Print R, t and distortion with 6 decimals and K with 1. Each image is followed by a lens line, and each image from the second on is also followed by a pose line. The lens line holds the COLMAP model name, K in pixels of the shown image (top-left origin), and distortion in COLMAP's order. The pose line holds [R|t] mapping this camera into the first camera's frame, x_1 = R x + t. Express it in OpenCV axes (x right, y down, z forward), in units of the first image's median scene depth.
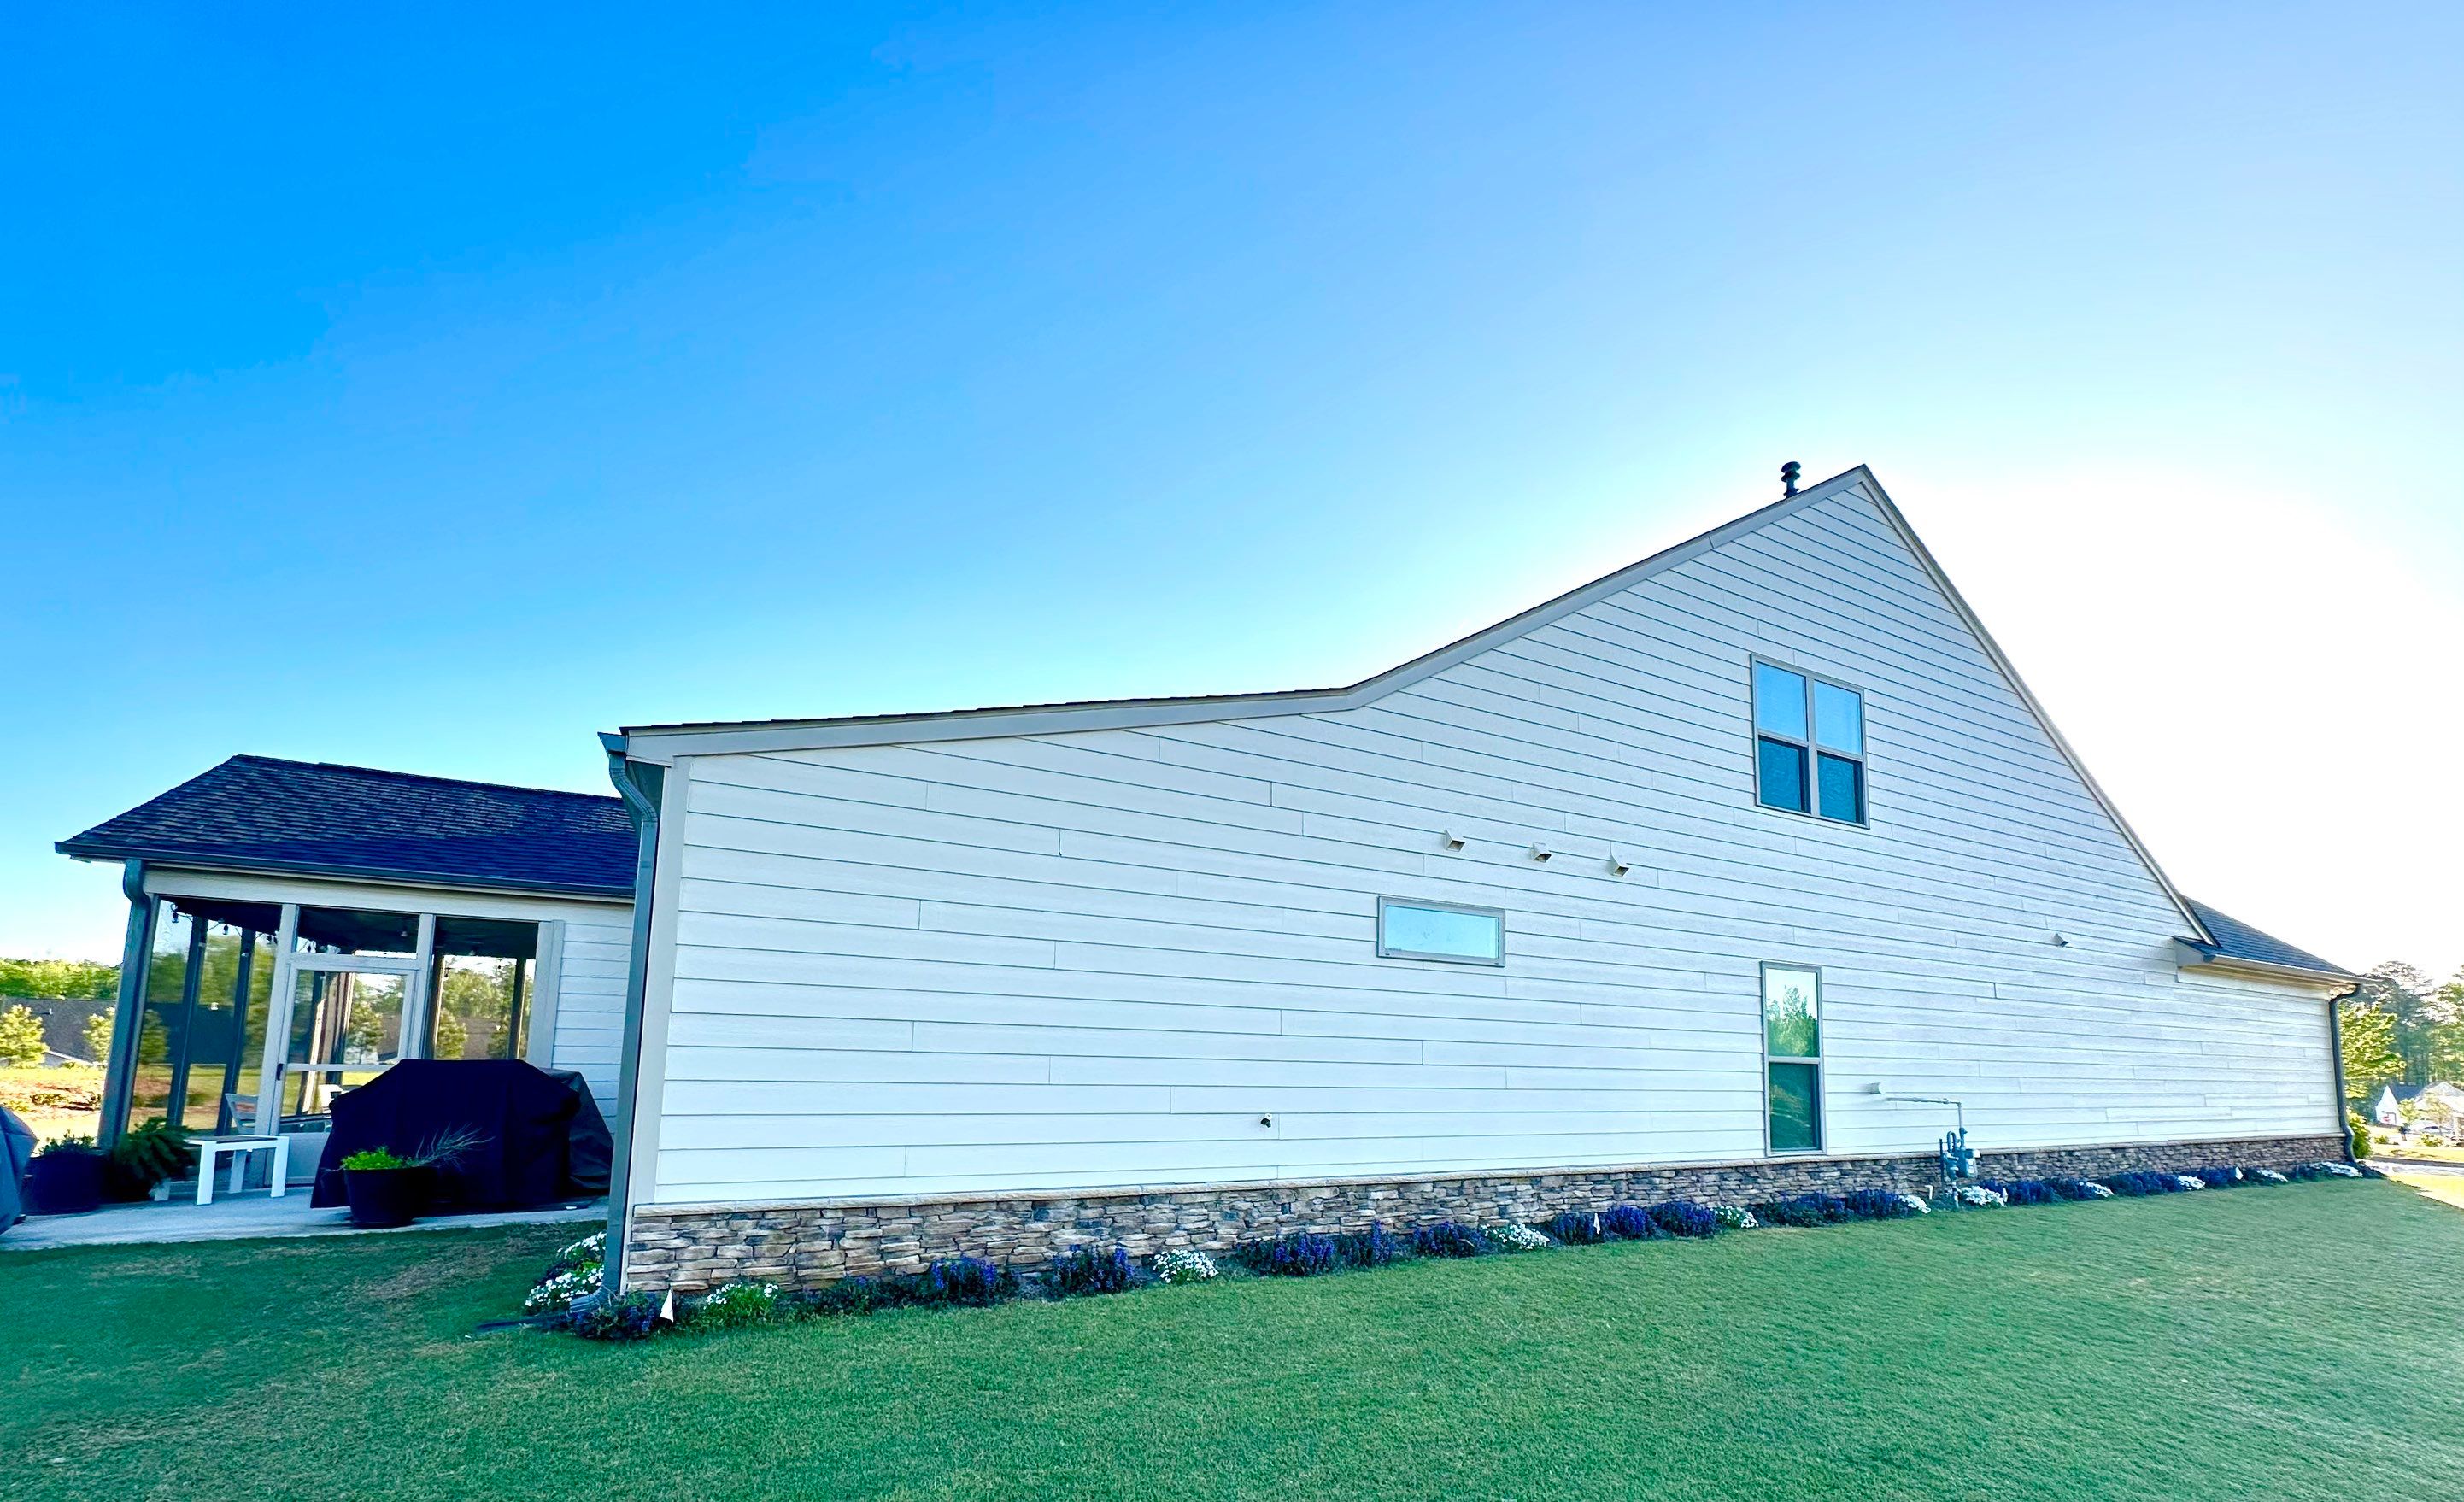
lens RADIAL K [[1037.0, 0, 1300.3], [0, 1037.0, 887.0], [0, 0, 1]] dist [-0.006077, 0.000122]
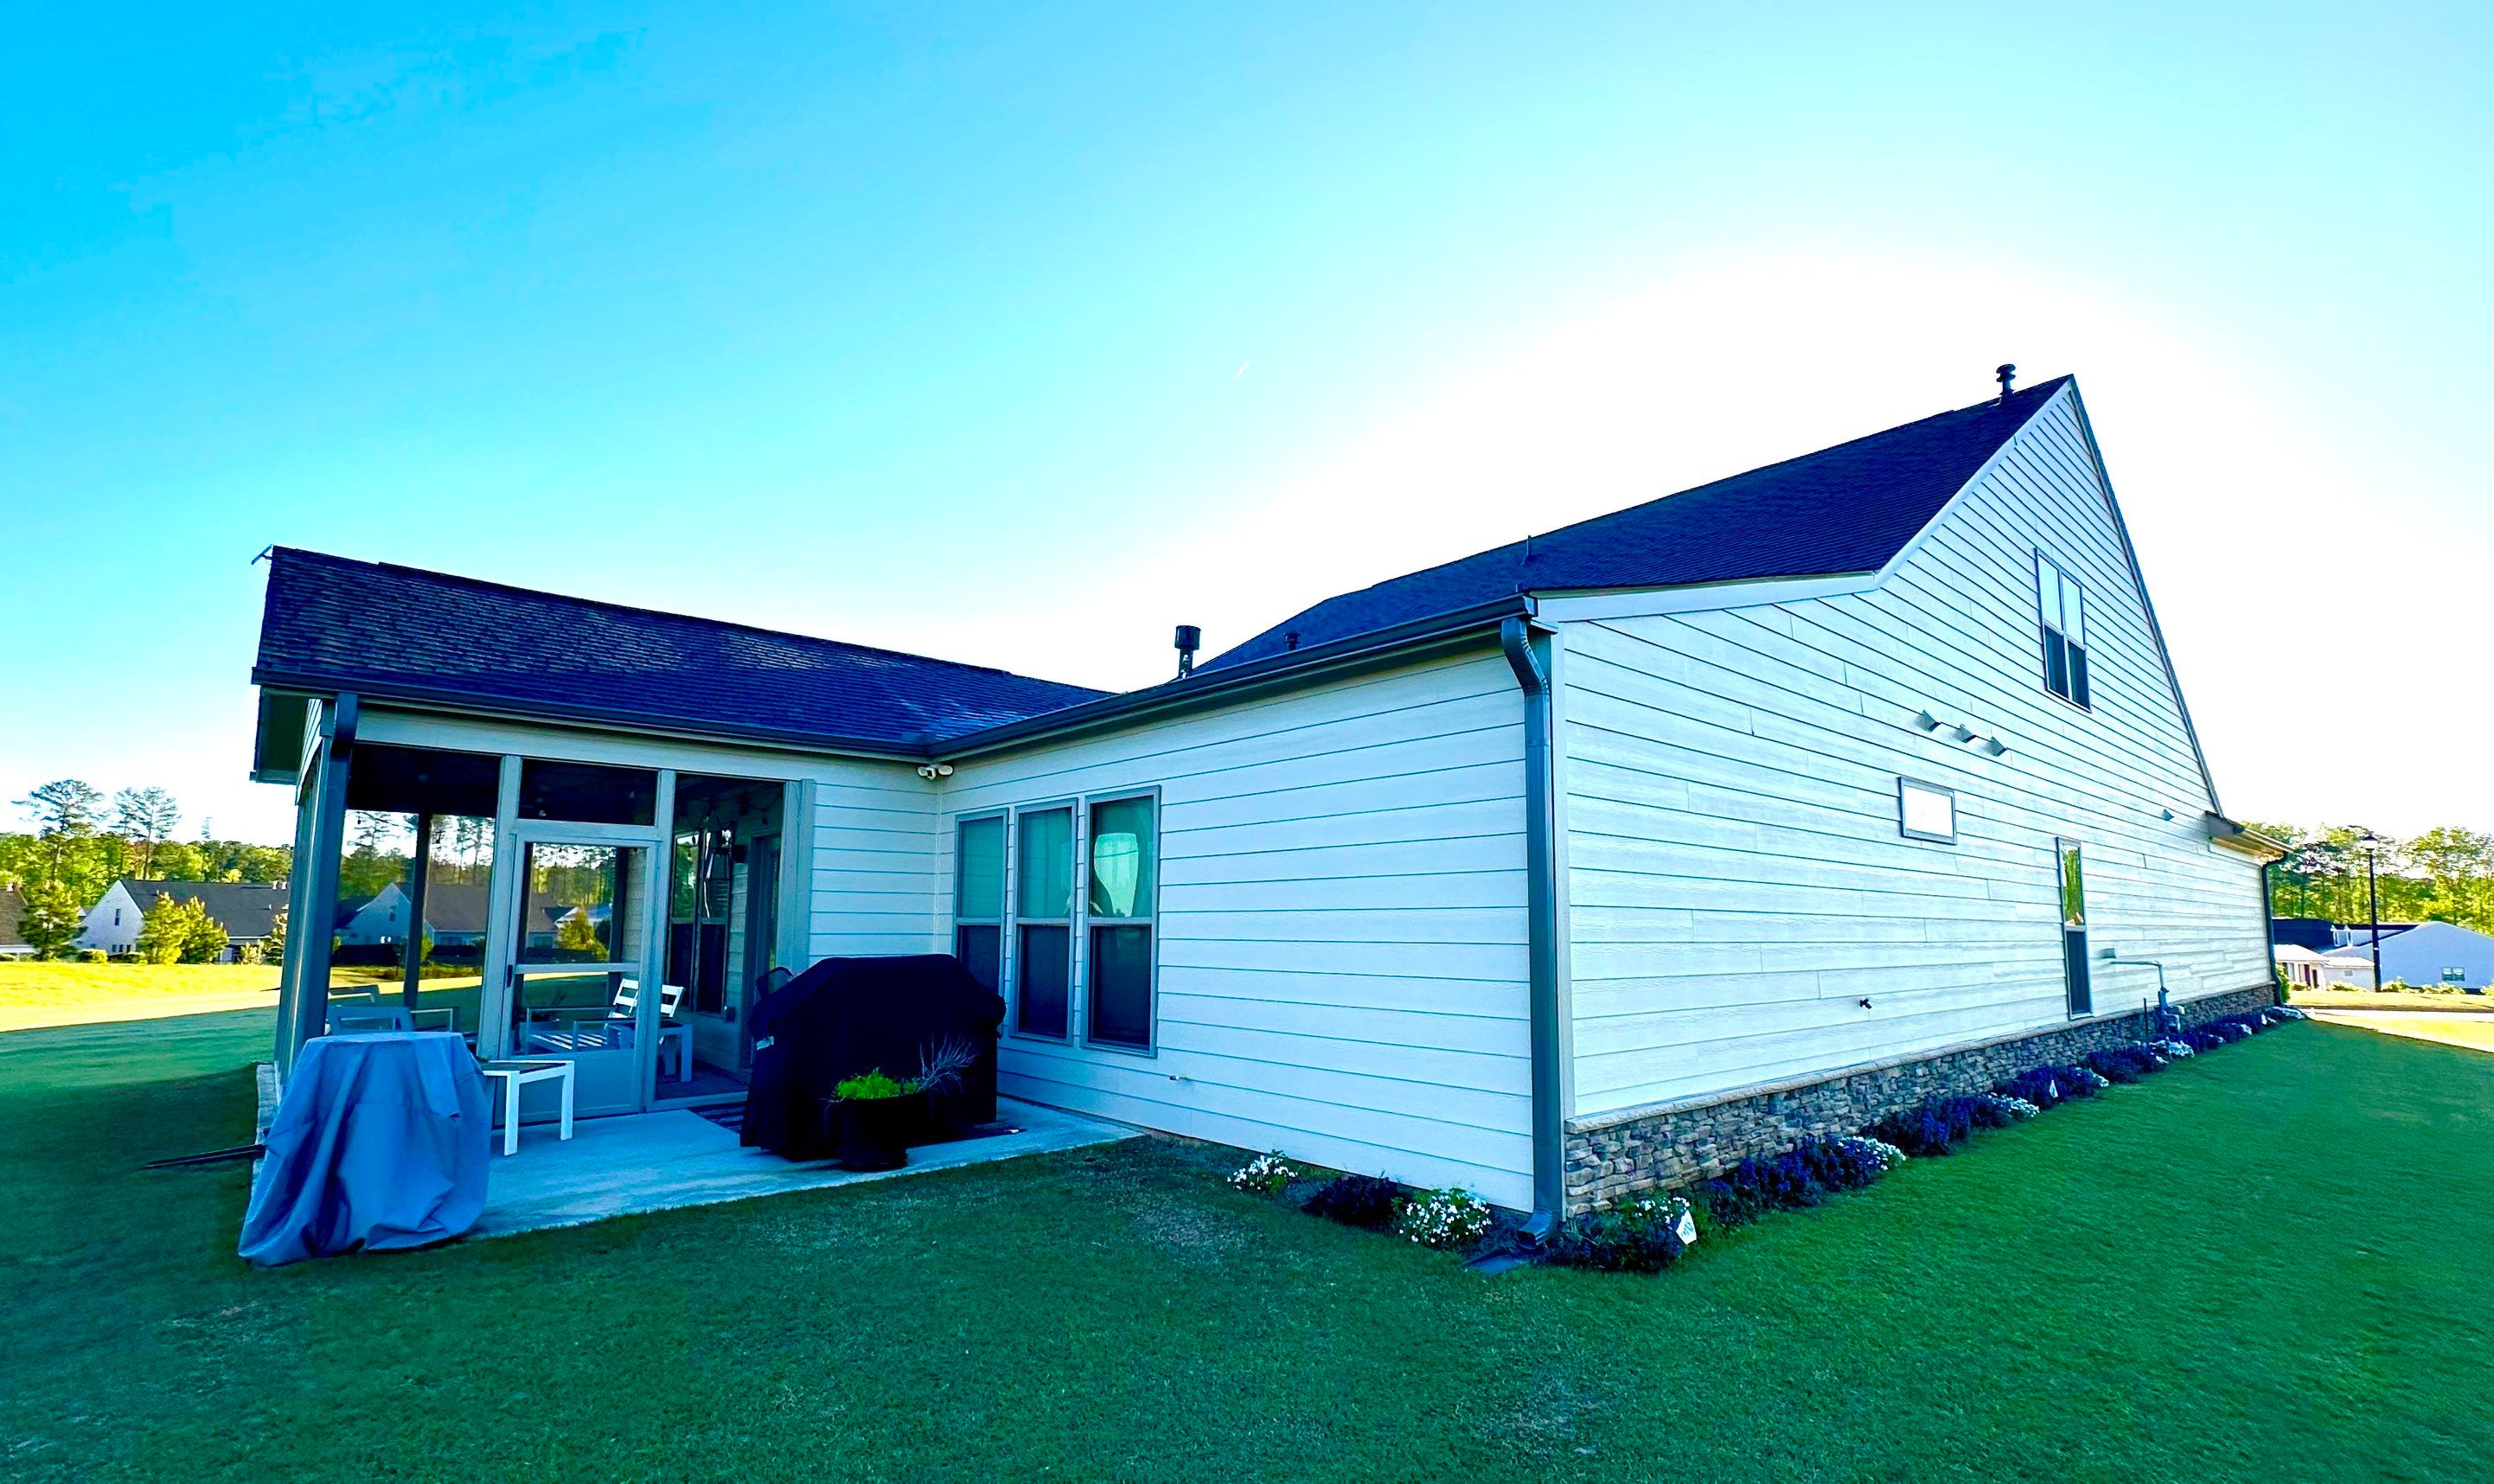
lens RADIAL K [[1126.1, 0, 1271.7], [0, 1126.1, 738.1], [0, 0, 1]] dist [-0.002944, 0.000087]
pose [[0.973246, 0.023509, 0.228559, -0.674292], [-0.024341, 0.999703, 0.000820, -0.012873], [-0.228472, -0.006362, 0.973530, 0.061772]]
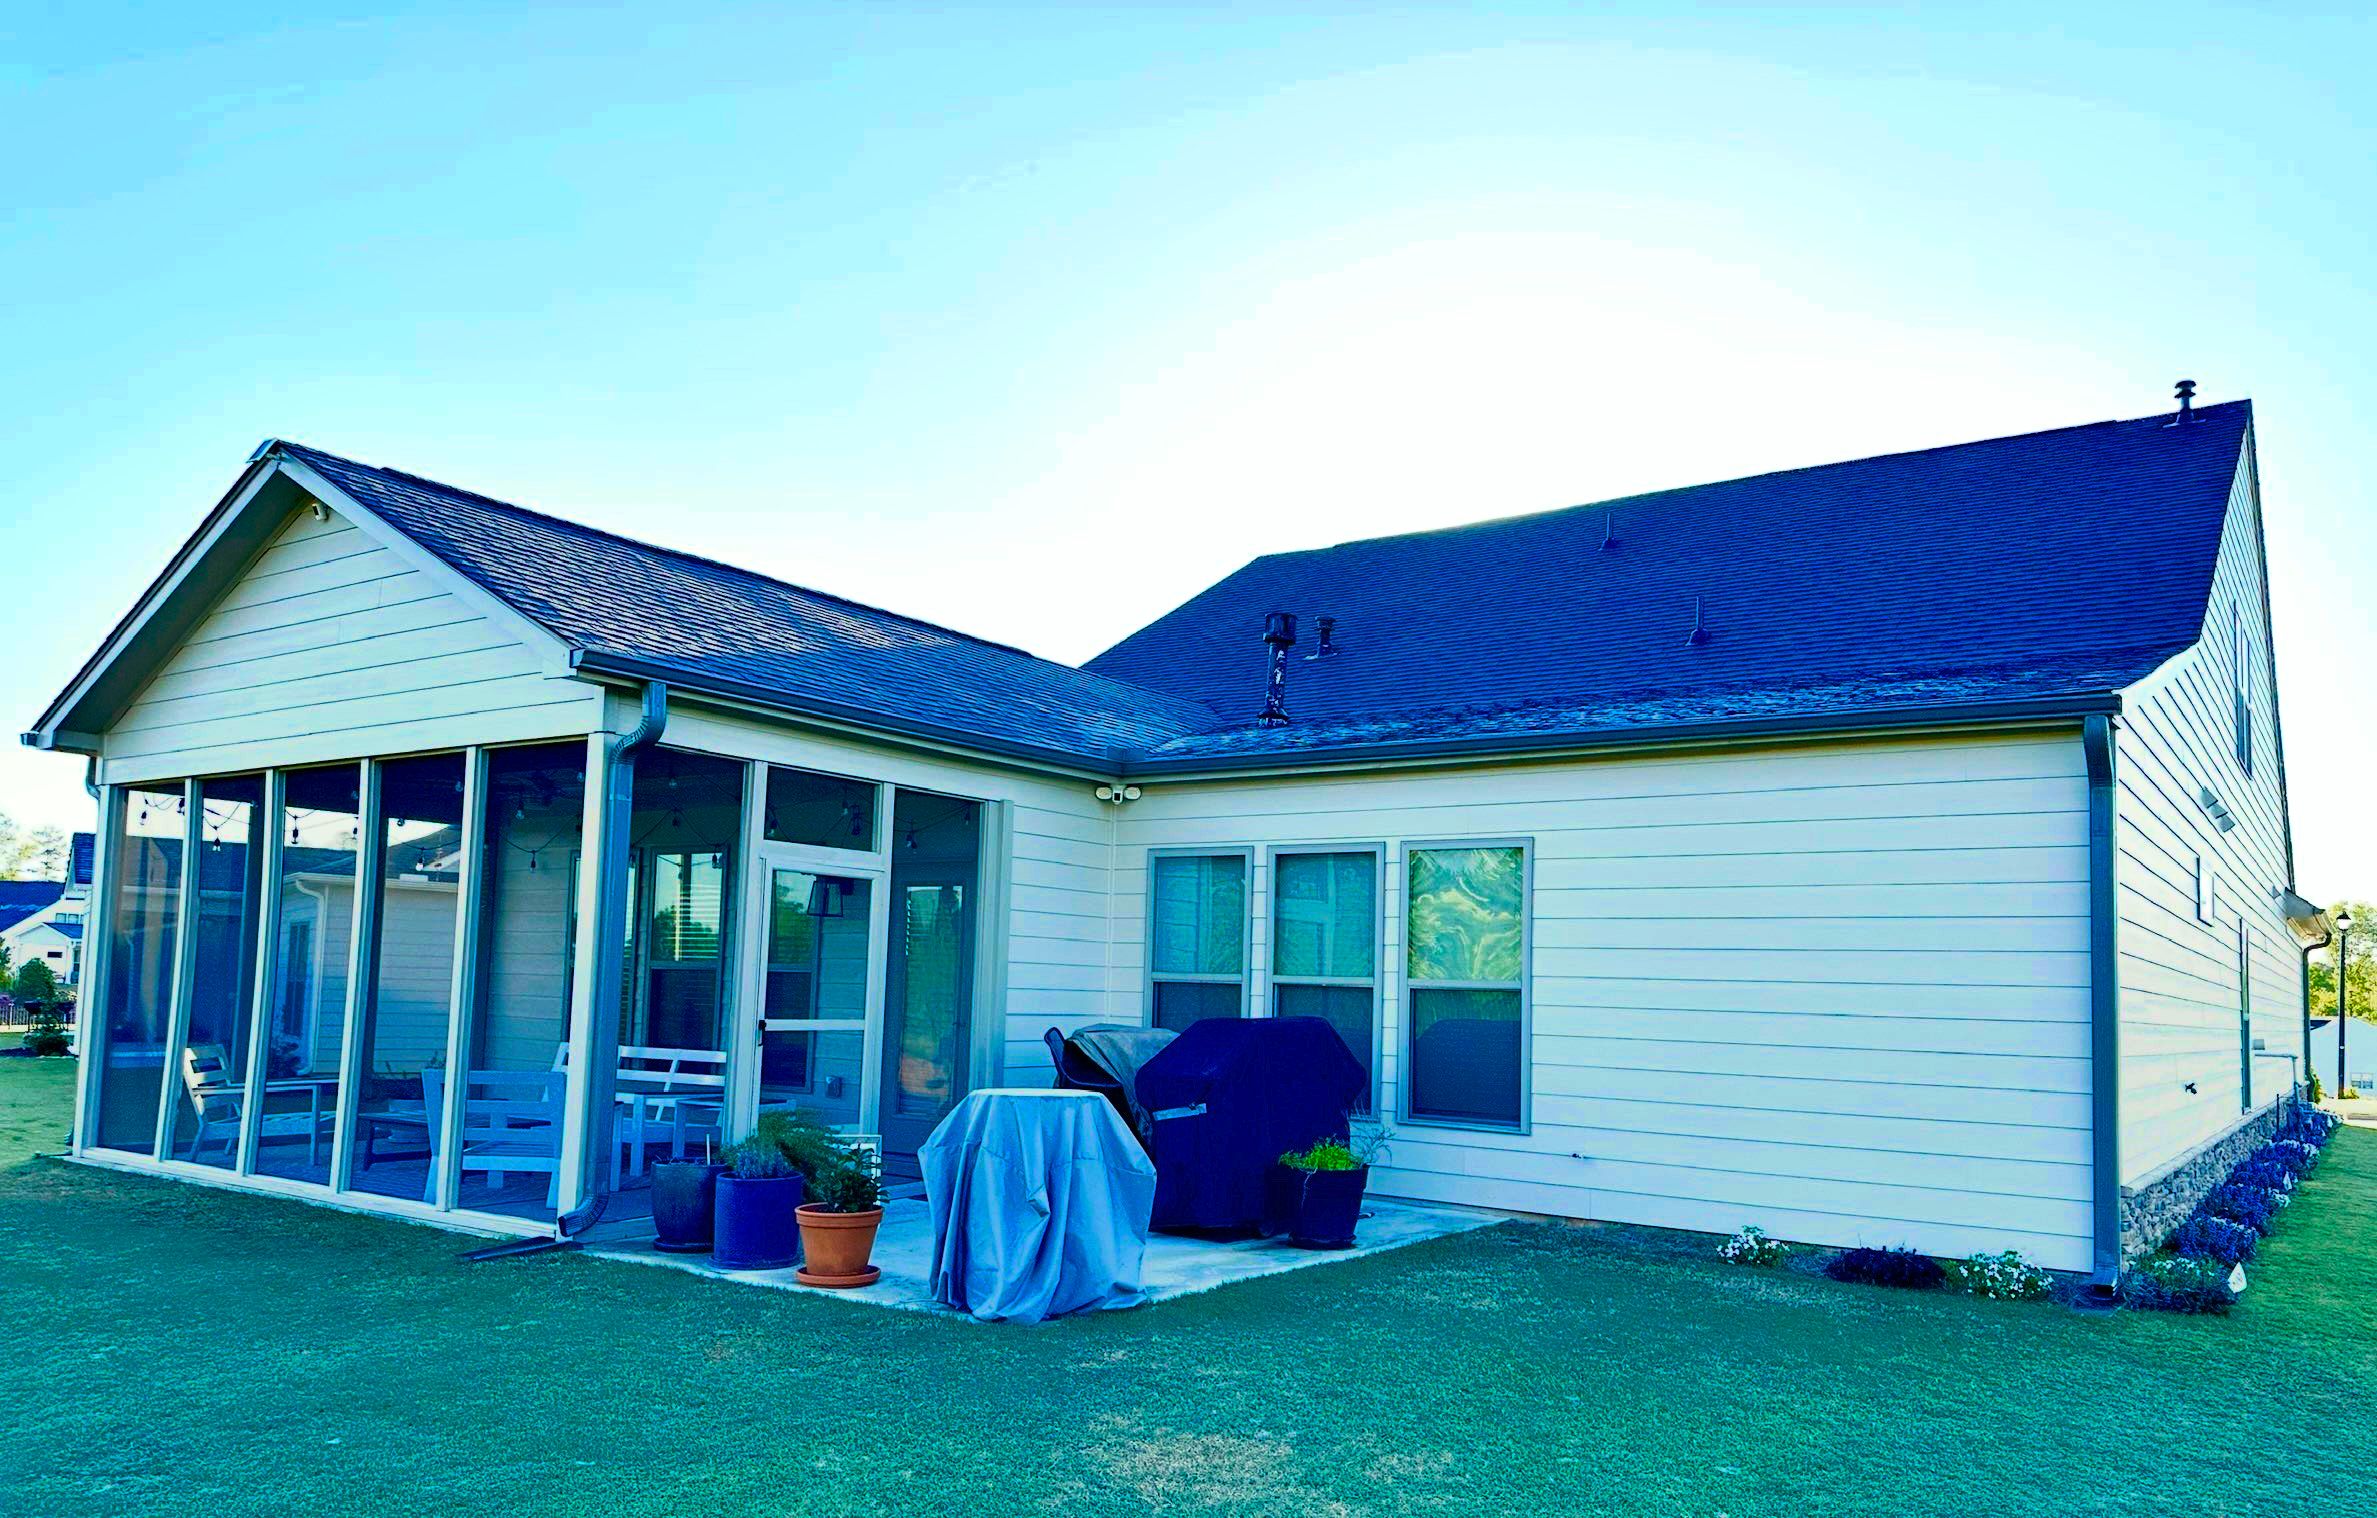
lens RADIAL K [[1673.9, 0, 1172.2], [0, 1673.9, 763.8], [0, 0, 1]] dist [0.022670, -0.002750]
pose [[0.903453, 0.065734, 0.423617, -1.286347], [-0.083451, 0.996237, 0.023389, -0.030368], [-0.420486, -0.056482, 0.905539, -0.022727]]
